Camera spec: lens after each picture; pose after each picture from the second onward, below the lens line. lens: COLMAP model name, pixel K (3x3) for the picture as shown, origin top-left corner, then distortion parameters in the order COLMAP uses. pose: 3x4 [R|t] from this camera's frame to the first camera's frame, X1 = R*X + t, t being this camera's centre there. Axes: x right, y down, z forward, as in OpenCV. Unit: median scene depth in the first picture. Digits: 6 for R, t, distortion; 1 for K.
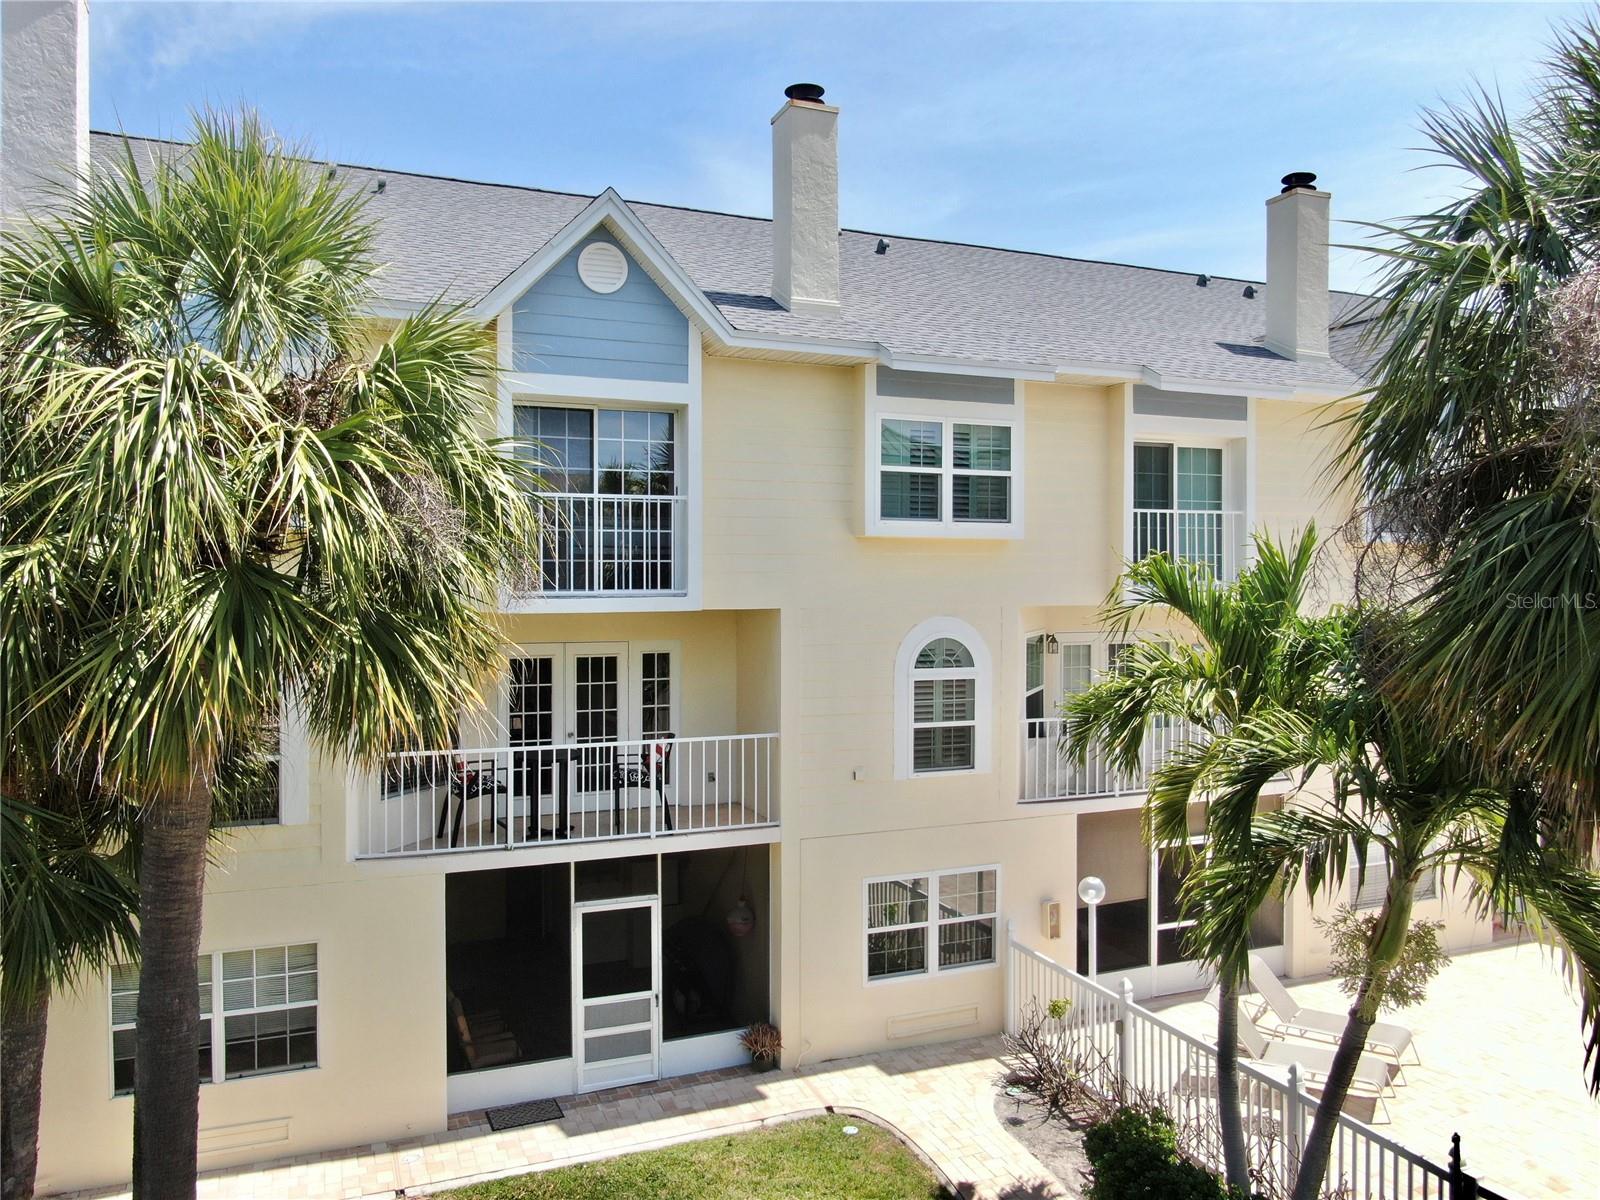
lens RADIAL K [[1152.7, 0, 802.6], [0, 1152.7, 596.2], [0, 0, 1]] dist [-0.018883, 0.007160]
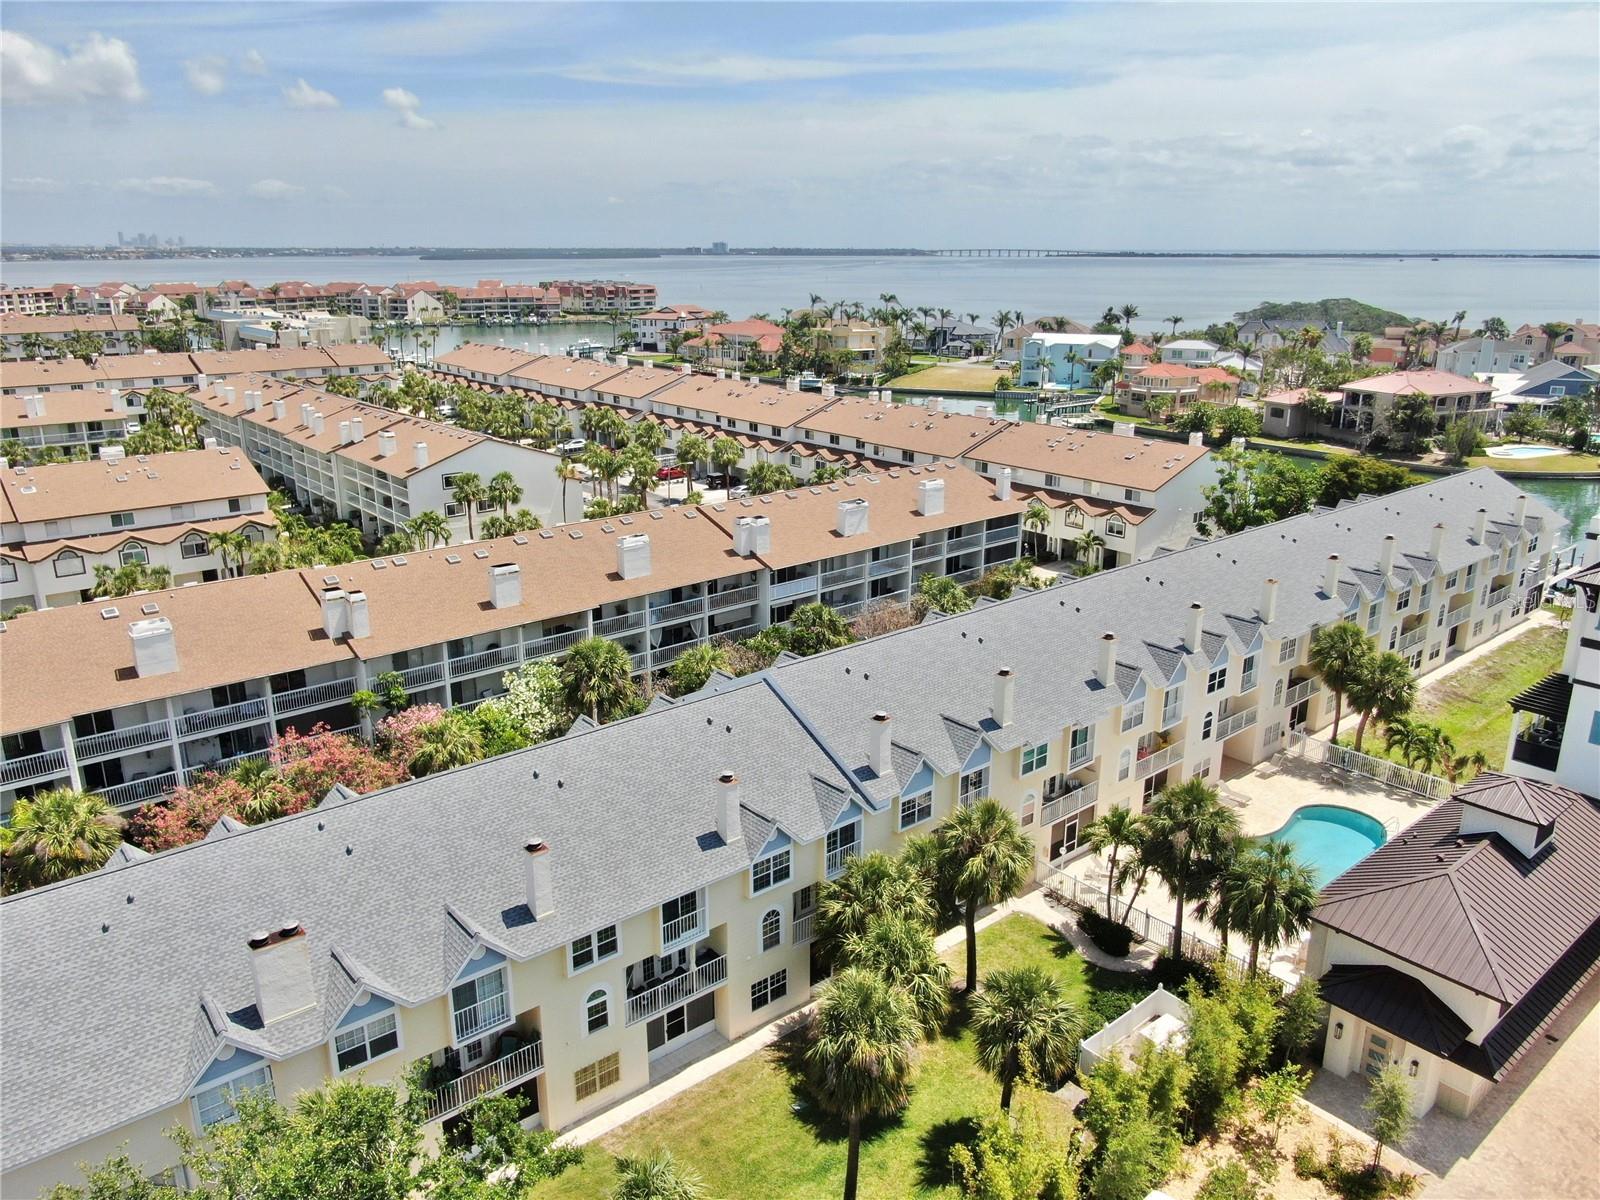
lens RADIAL K [[1141.1, 0, 807.6], [0, 1141.1, 601.7], [0, 0, 1]] dist [-0.007137, 0.005422]
pose [[0.953274, -0.086920, 0.289332, -1.743902], [0.002161, 0.959654, 0.281174, -1.768719], [-0.302098, -0.267411, 0.915002, -2.246960]]
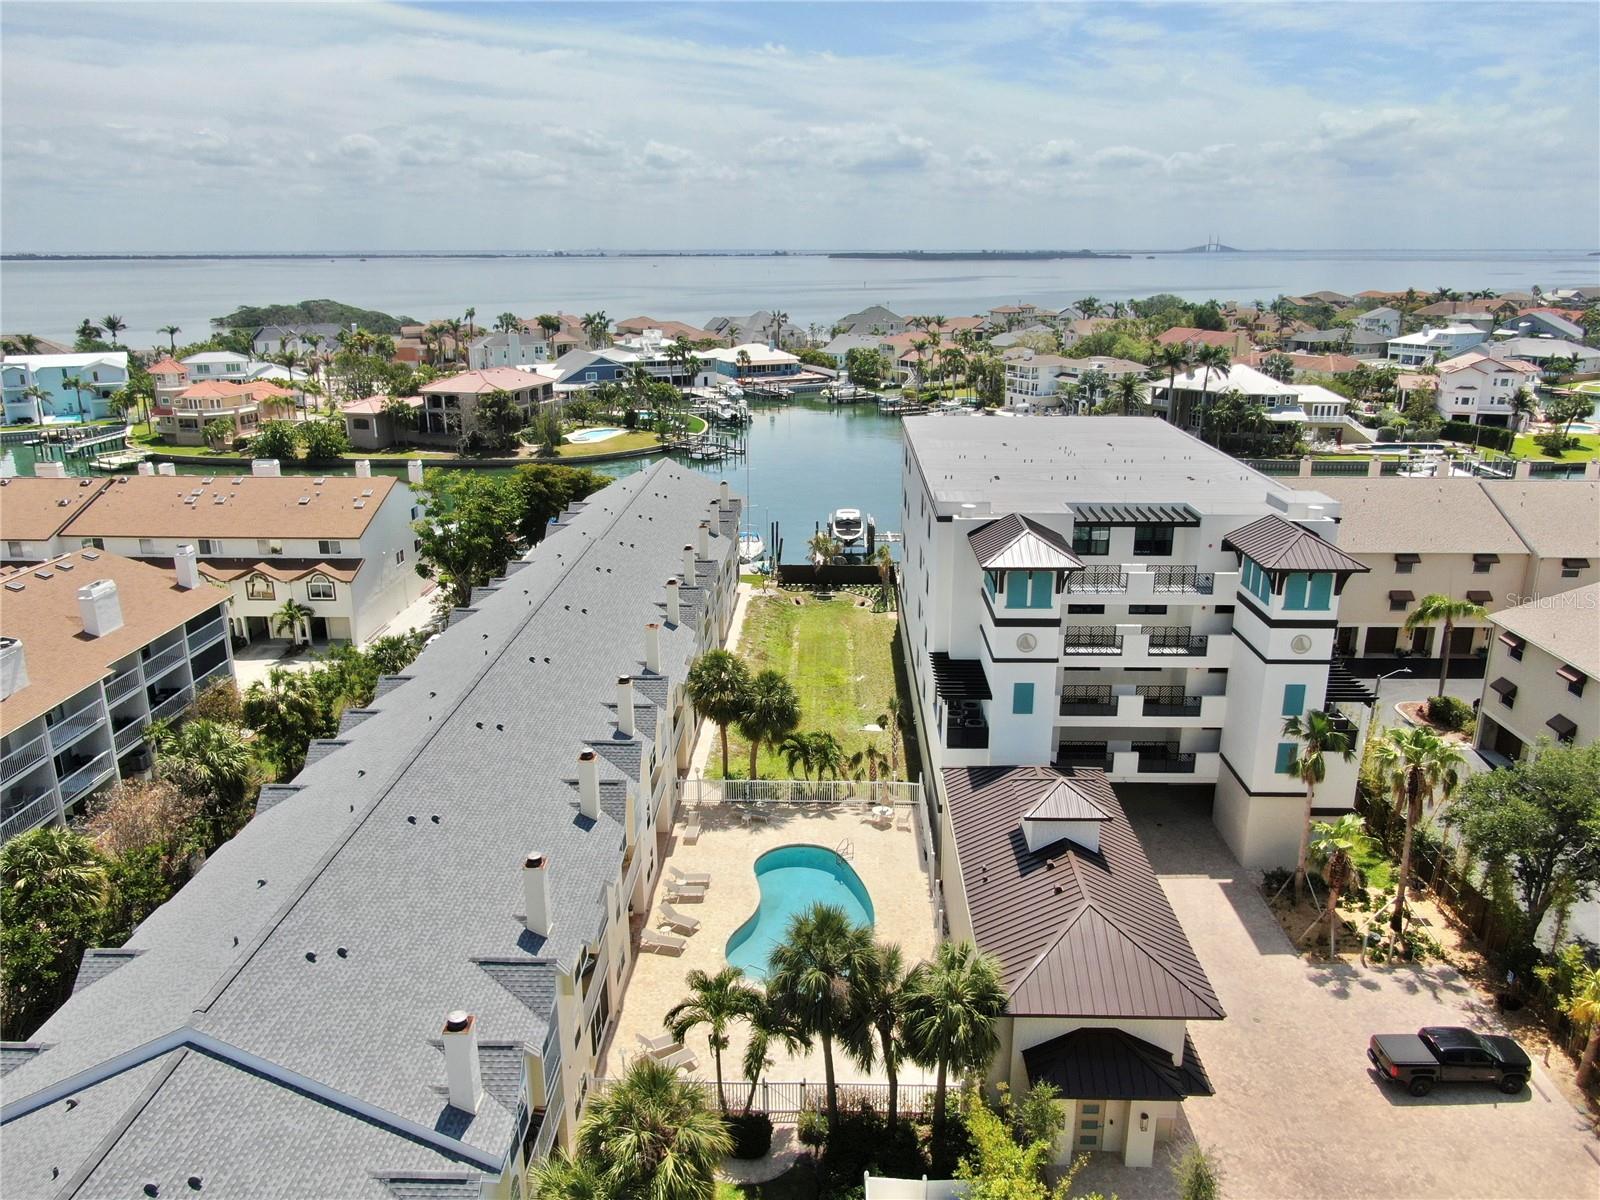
lens RADIAL K [[1152.7, 0, 802.6], [0, 1152.7, 596.2], [0, 0, 1]] dist [-0.018883, 0.007160]
pose [[0.410994, -0.260150, 0.873731, -1.932502], [0.011816, 0.959858, 0.280236, -1.782198], [-0.911561, -0.104851, 0.397570, -0.531132]]
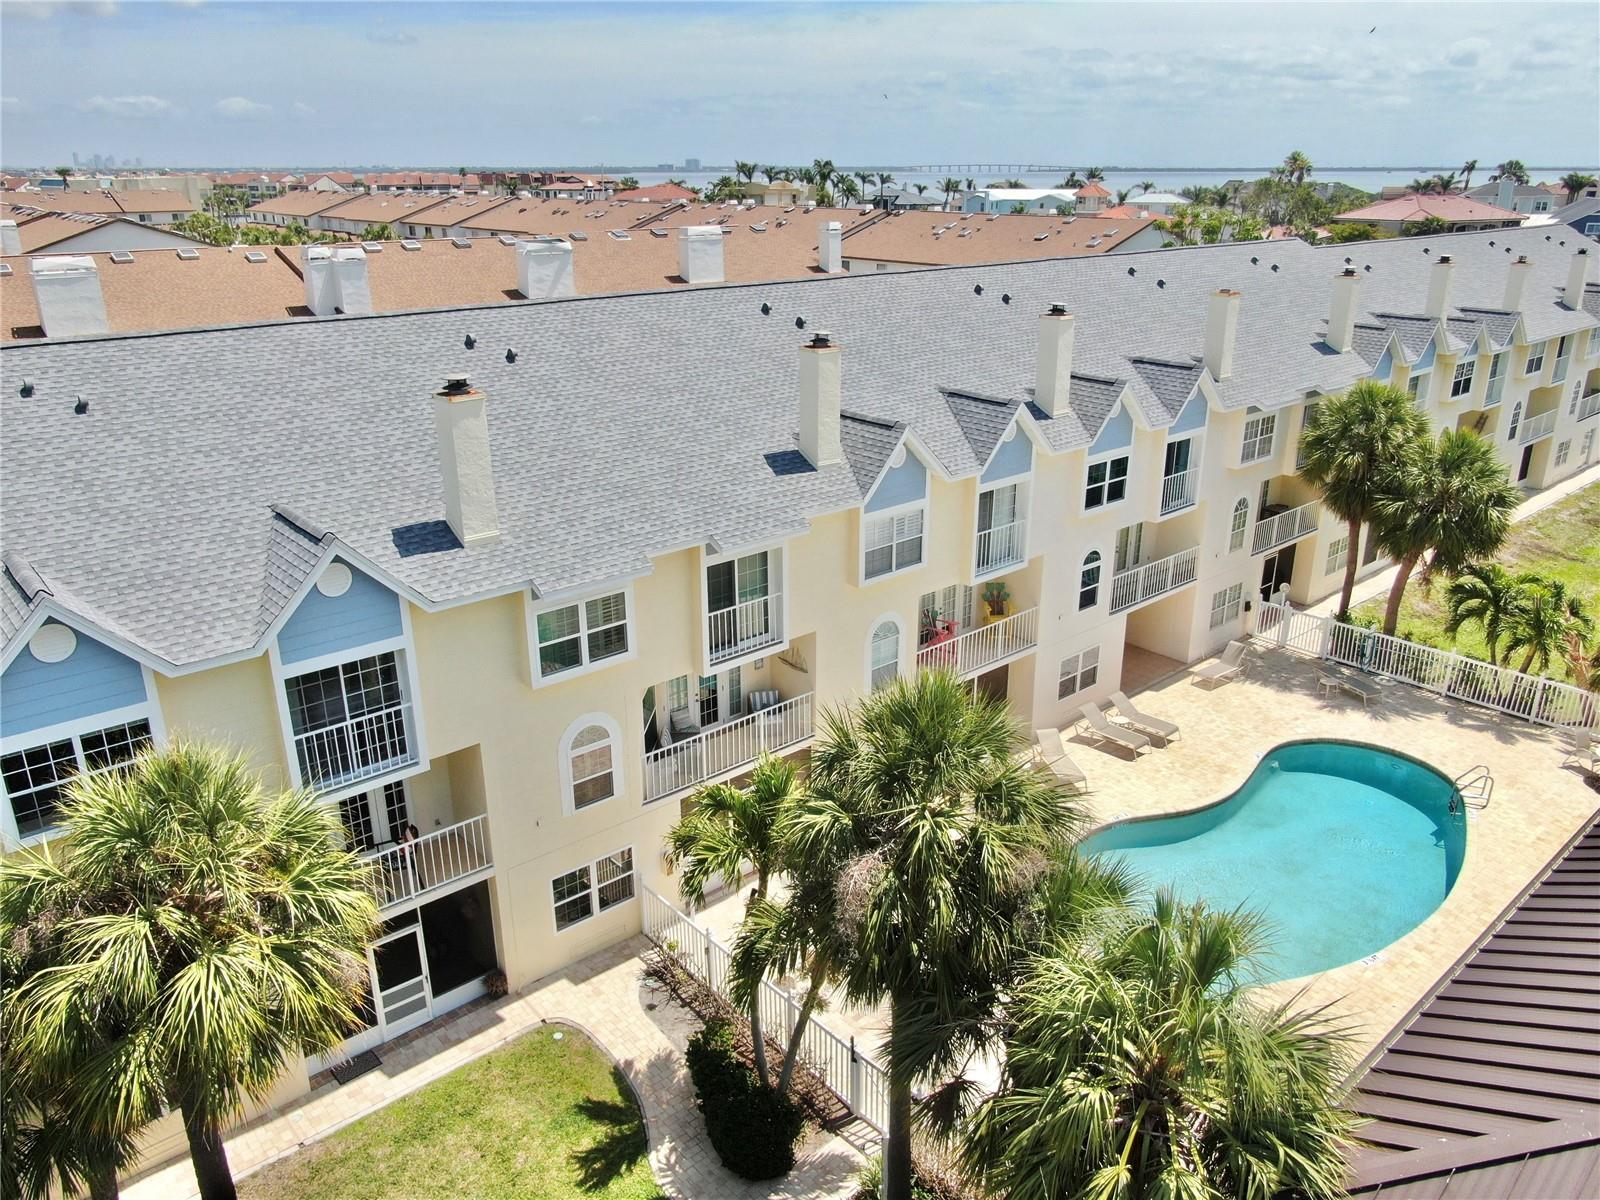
lens RADIAL K [[1152.7, 0, 802.6], [0, 1152.7, 596.2], [0, 0, 1]] dist [-0.018883, 0.007160]
pose [[0.948718, -0.112171, 0.295553, -0.042053], [0.006386, 0.941539, 0.336844, -0.674100], [-0.316059, -0.317683, 0.893971, -0.417883]]
